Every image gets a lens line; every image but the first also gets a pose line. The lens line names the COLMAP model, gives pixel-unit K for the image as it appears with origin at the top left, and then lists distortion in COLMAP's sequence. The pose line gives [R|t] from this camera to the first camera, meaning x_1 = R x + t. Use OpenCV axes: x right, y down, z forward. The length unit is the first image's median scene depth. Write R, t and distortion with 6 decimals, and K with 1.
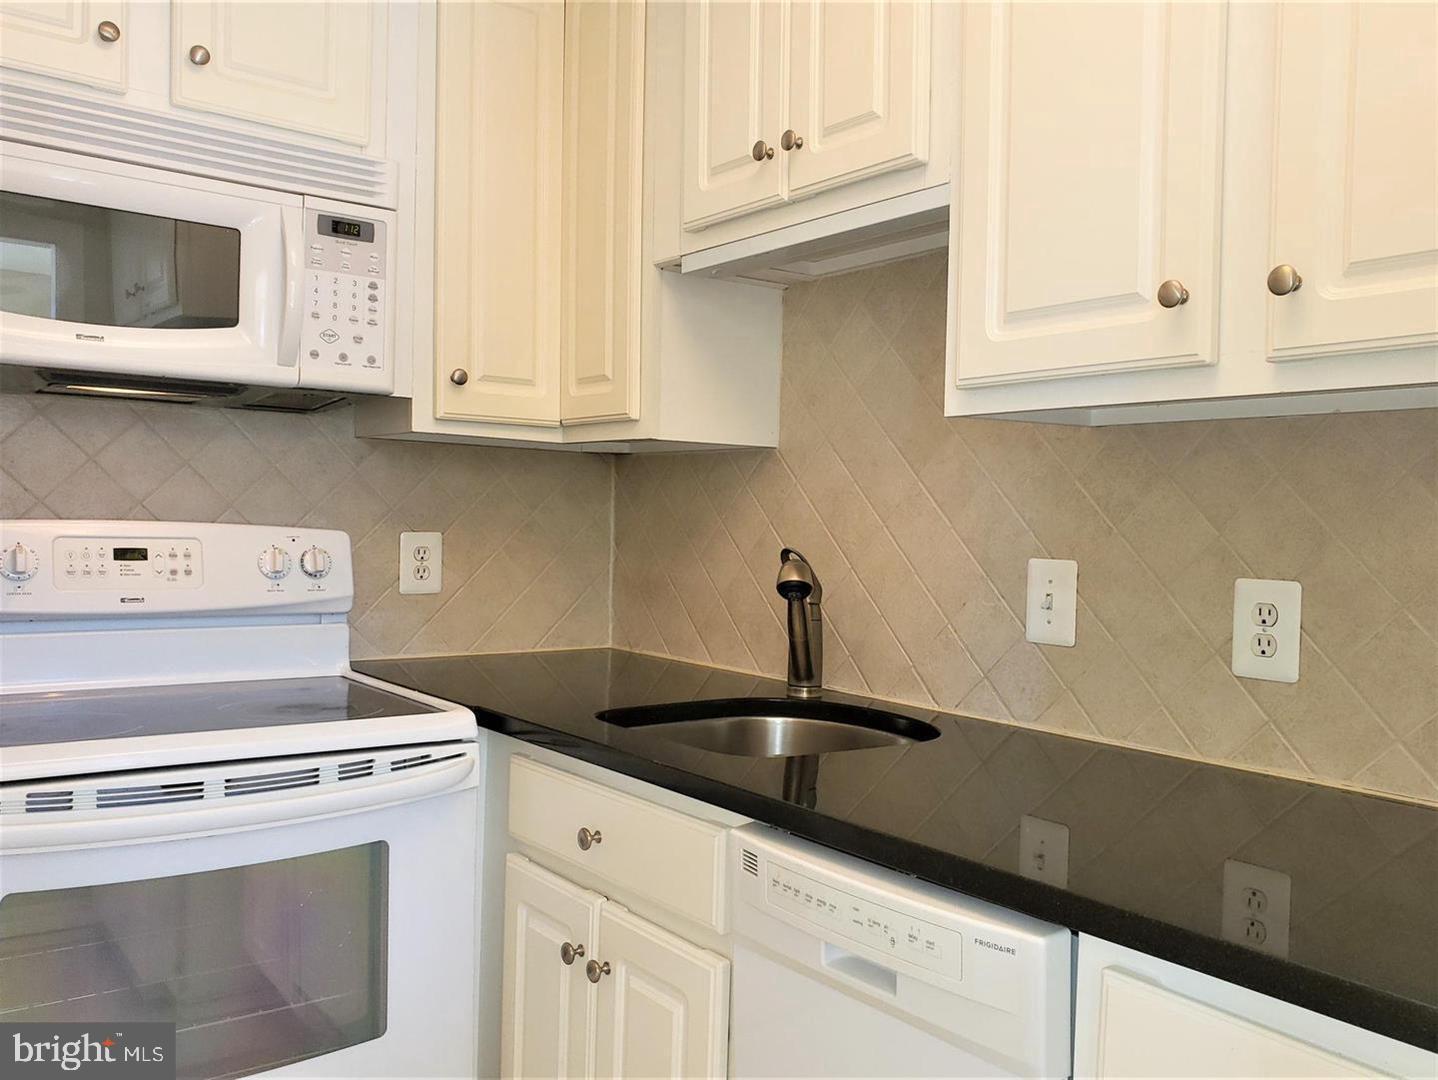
lens RADIAL K [[1171.0, 0, 726.5], [0, 1171.0, 569.0], [0, 0, 1]] dist [-0.046077, 0.009144]
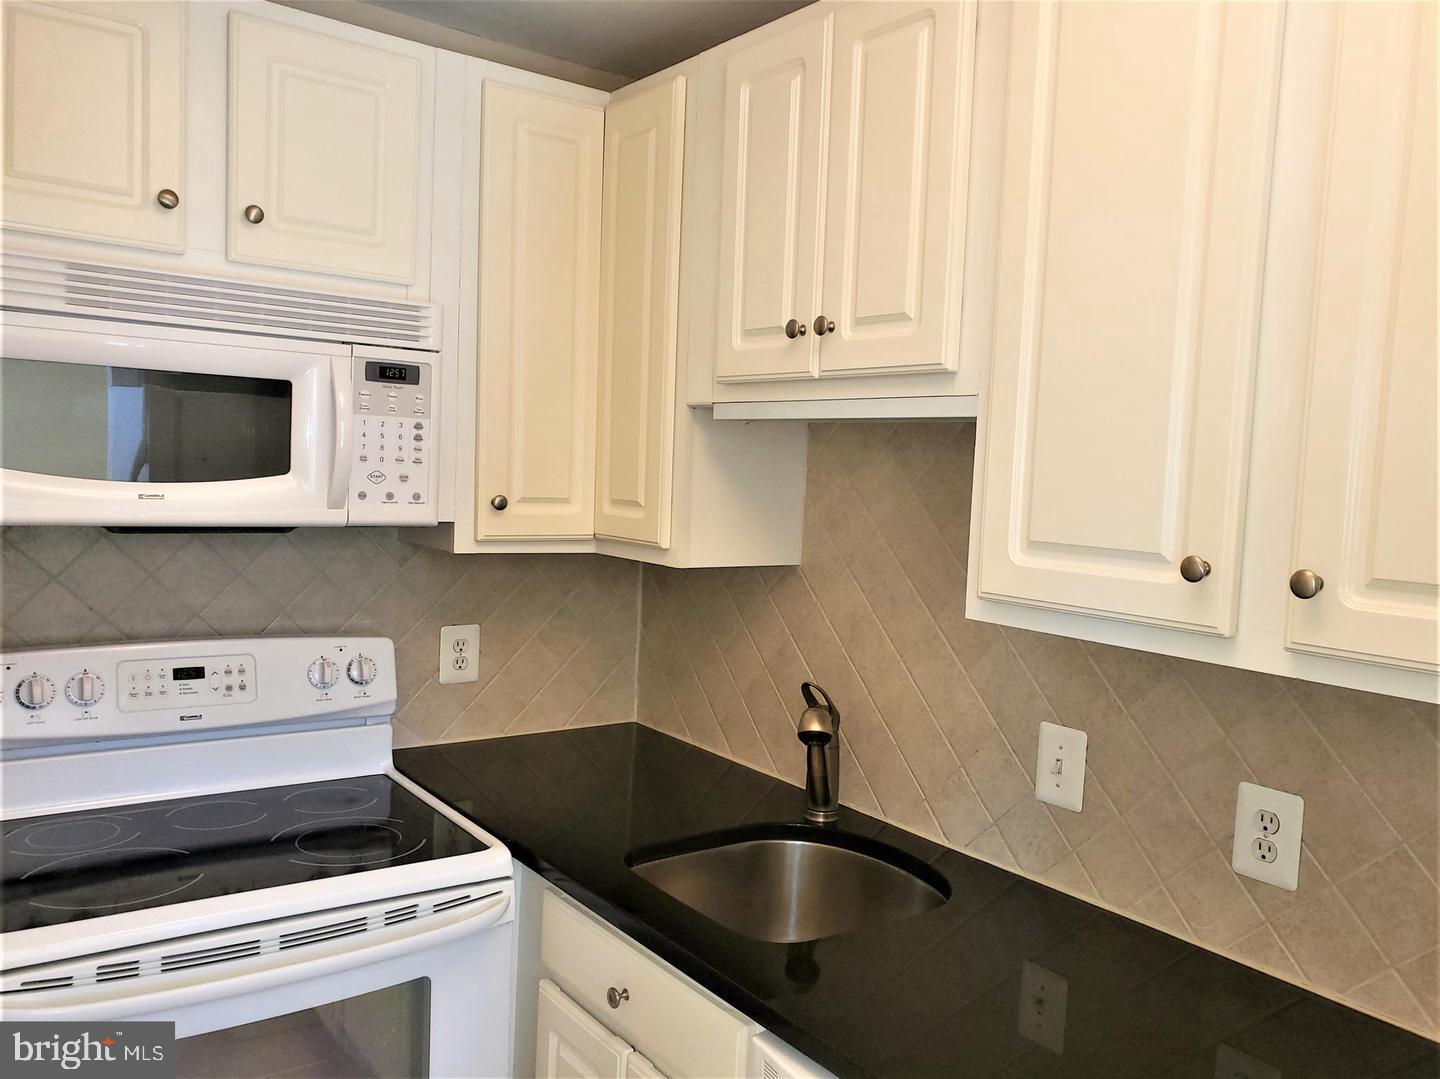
lens RADIAL K [[1111.6, 0, 711.9], [0, 1111.6, 552.4], [0, 0, 1]] dist [-0.046481, 0.017670]
pose [[0.999467, 0.021437, -0.024640, -0.013515], [-0.020513, 0.999098, 0.037189, -0.184138], [0.025415, -0.036663, 0.999004, 0.007248]]
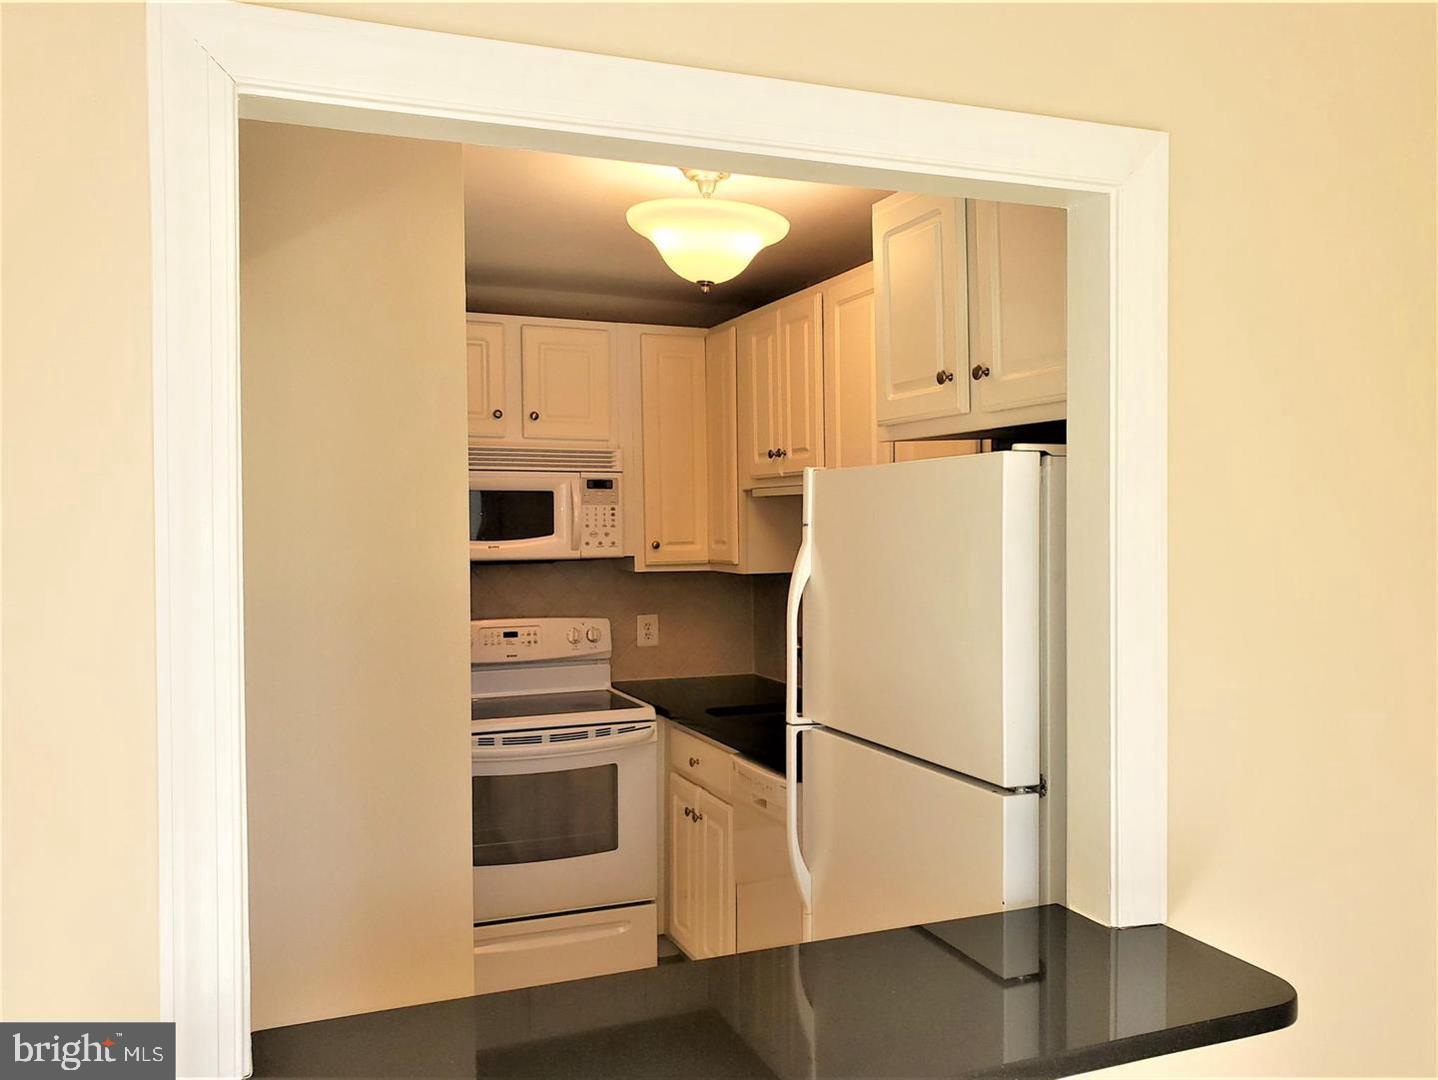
lens RADIAL K [[1110.0, 0, 732.2], [0, 1110.0, 547.0], [0, 0, 1]] dist [-0.046481, 0.017670]
pose [[0.964901, -0.027860, -0.261132, 0.471923], [0.021440, 0.999395, -0.027404, -0.119885], [0.261737, 0.020843, 0.964914, -0.980192]]
